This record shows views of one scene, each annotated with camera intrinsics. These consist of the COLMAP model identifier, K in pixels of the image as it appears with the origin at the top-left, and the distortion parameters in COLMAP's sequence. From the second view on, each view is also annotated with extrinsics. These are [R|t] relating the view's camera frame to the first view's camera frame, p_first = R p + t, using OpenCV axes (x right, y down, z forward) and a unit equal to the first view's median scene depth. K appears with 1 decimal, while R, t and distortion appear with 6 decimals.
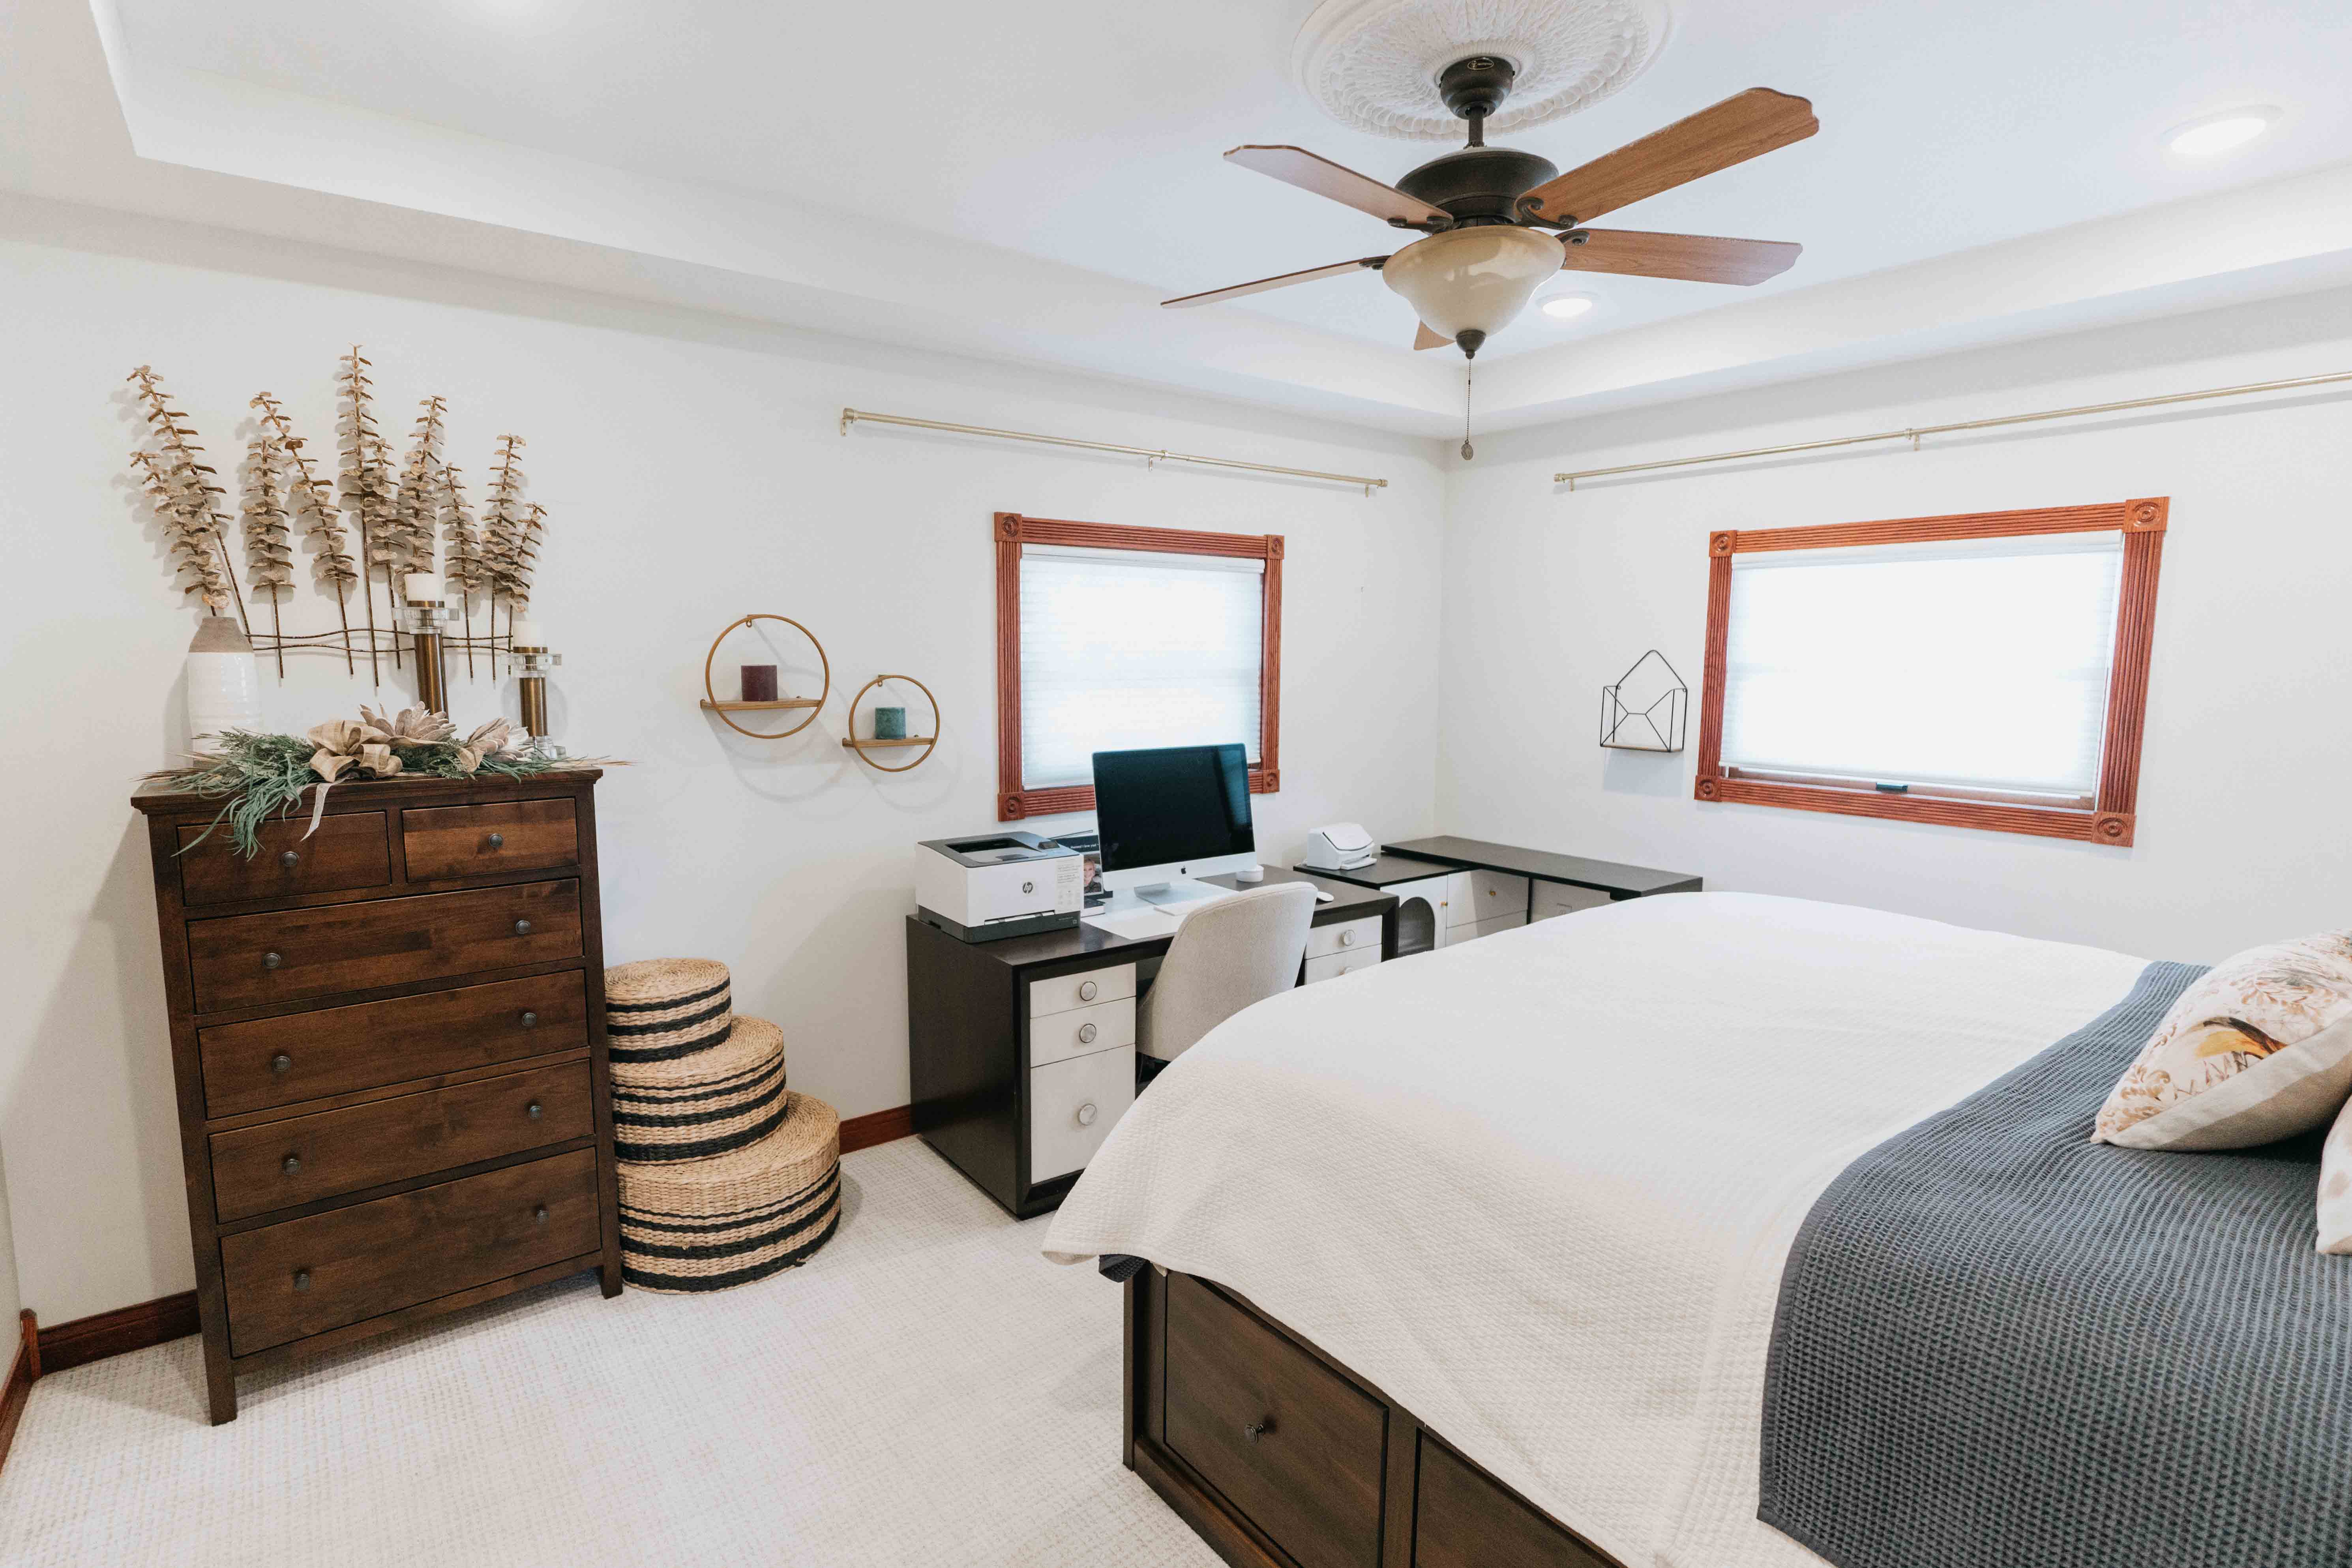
lens RADIAL K [[1161.3, 0, 1177.0], [0, 1161.3, 785.0], [0, 0, 1]] dist [-0.008352, 0.000897]
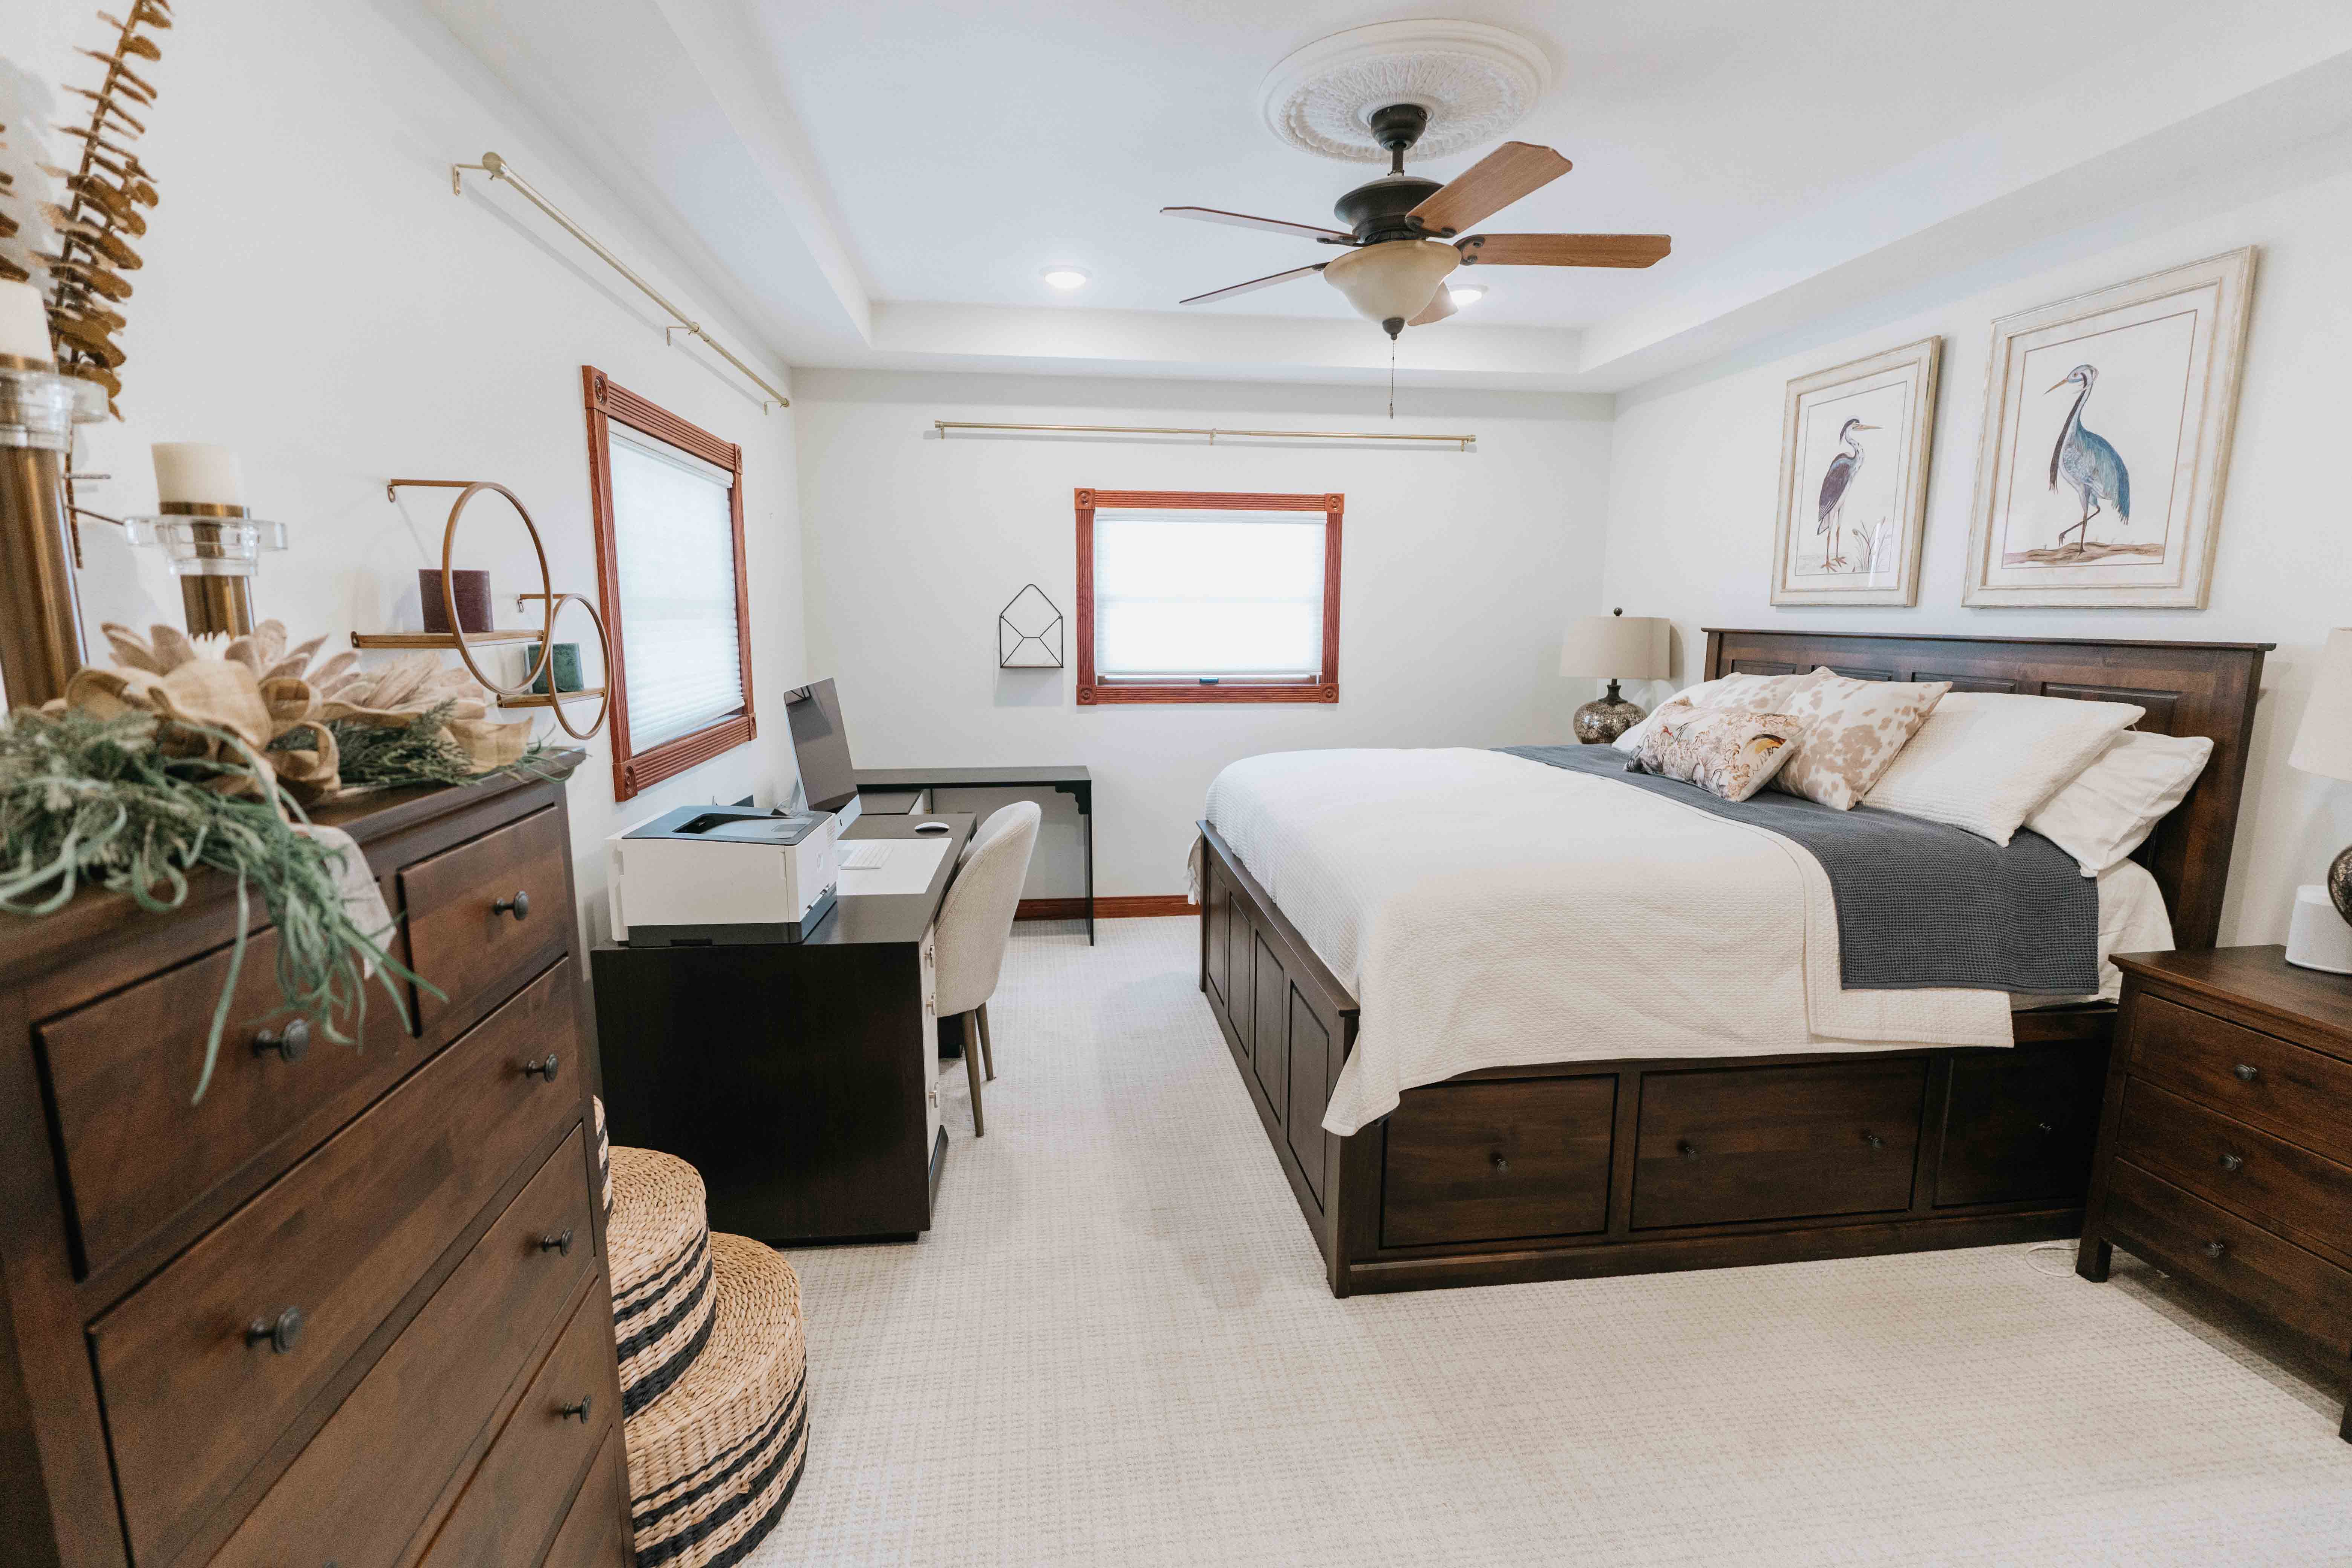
lens RADIAL K [[1079.1, 0, 1177.1], [0, 1079.1, 785.2], [0, 0, 1]] dist [-0.008717, 0.001526]
pose [[0.486572, -0.141199, 0.862155, -0.641528], [0.102099, 0.989281, 0.104397, -0.015763], [-0.867654, 0.037229, 0.495772, 0.413264]]
